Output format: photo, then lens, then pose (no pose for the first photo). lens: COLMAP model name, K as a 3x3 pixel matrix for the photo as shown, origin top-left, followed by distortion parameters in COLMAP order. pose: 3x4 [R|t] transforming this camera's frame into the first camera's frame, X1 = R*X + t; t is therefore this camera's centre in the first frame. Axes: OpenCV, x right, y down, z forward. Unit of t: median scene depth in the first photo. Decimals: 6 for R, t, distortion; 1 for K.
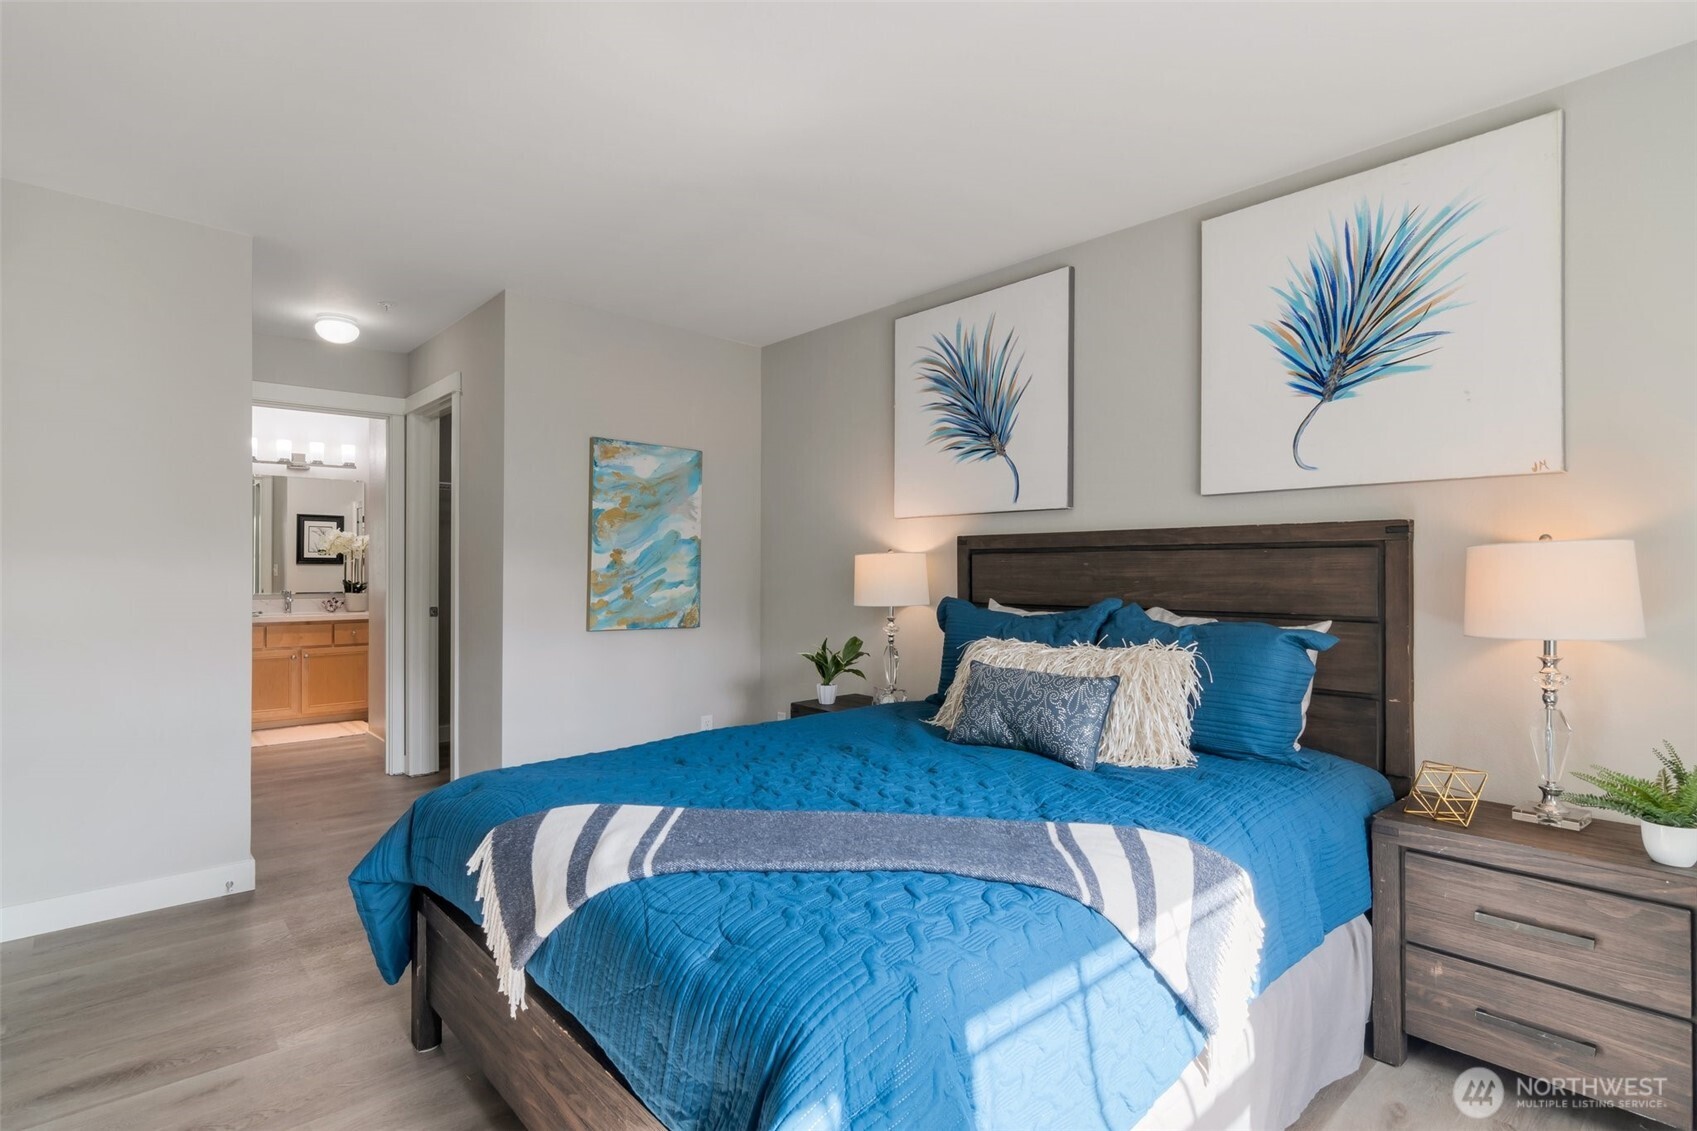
lens RADIAL K [[846.1, 0, 846.4], [0, 846.1, 567.3], [0, 0, 1]] dist [-0.000219, 0.001509]
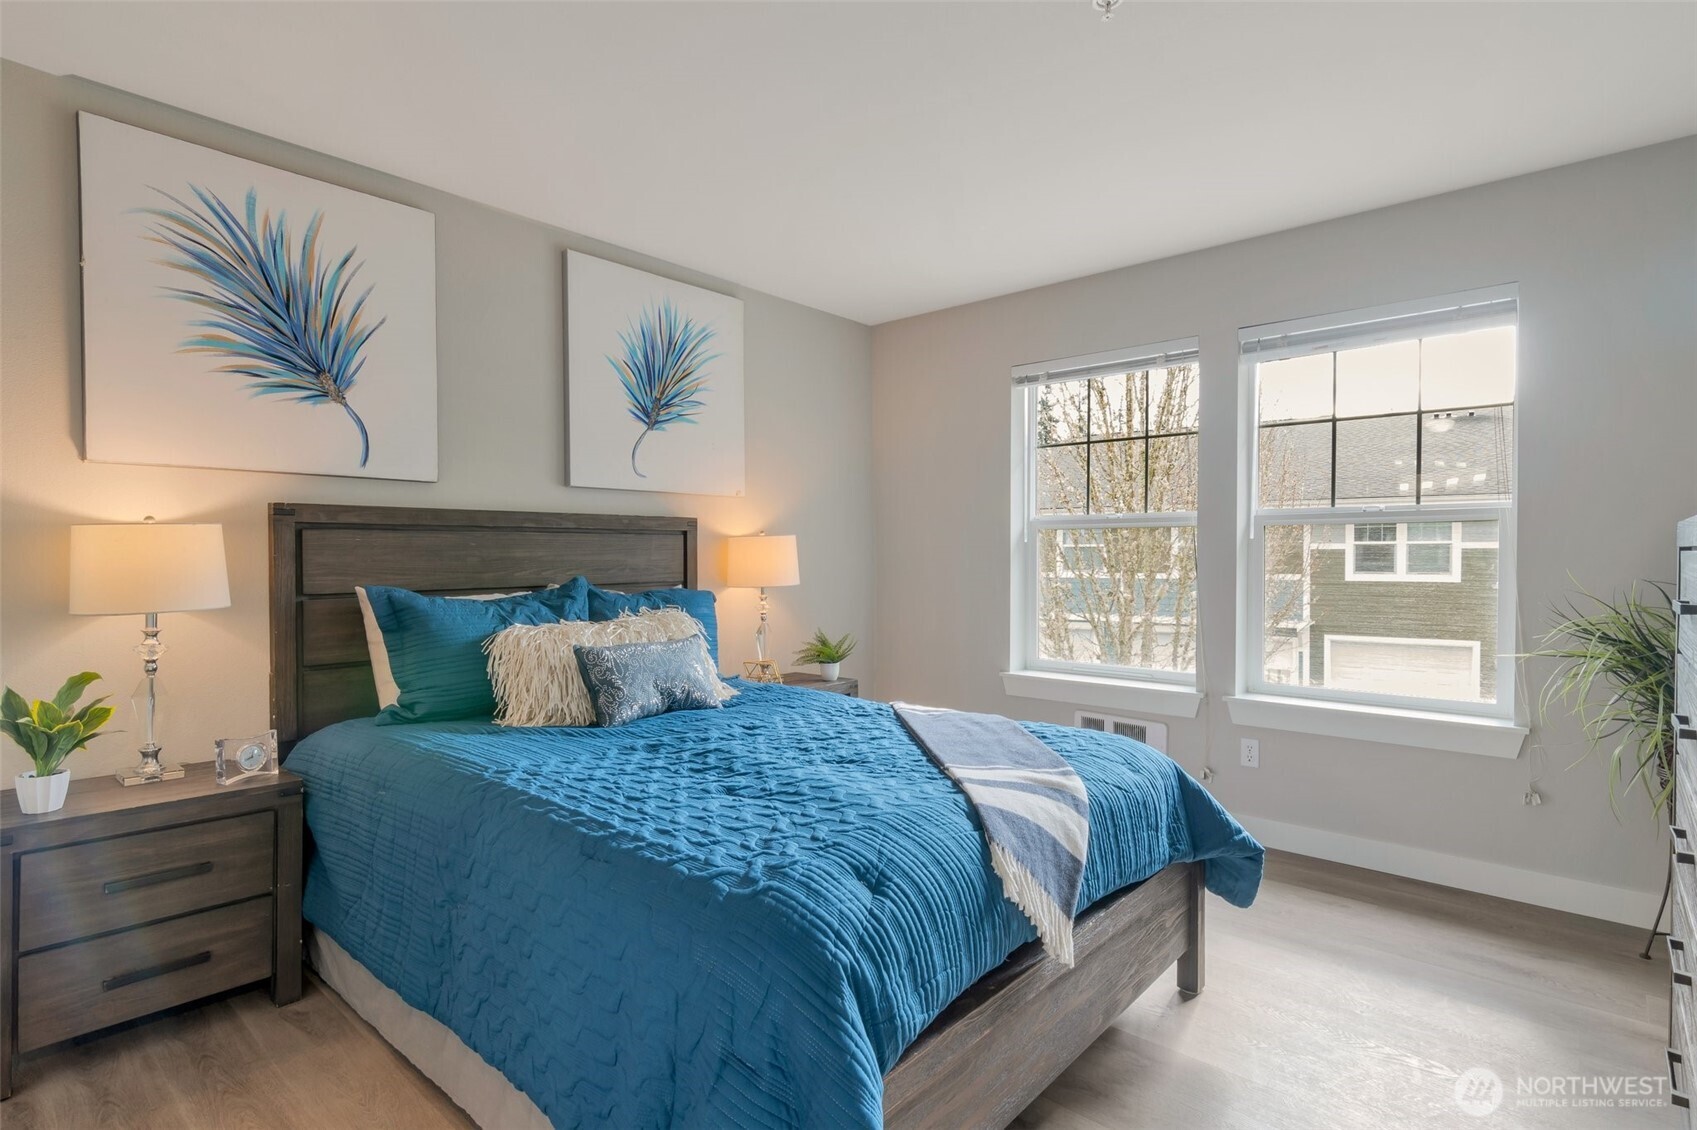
lens RADIAL K [[846.1, 0, 852.1], [0, 846.1, 563.0], [0, 0, 1]] dist [-0.000219, 0.001509]
pose [[-0.122987, -0.020824, 0.992190, -0.759241], [-0.007334, 0.999772, 0.020074, -0.005027], [-0.992381, -0.004808, -0.123111, 0.730102]]
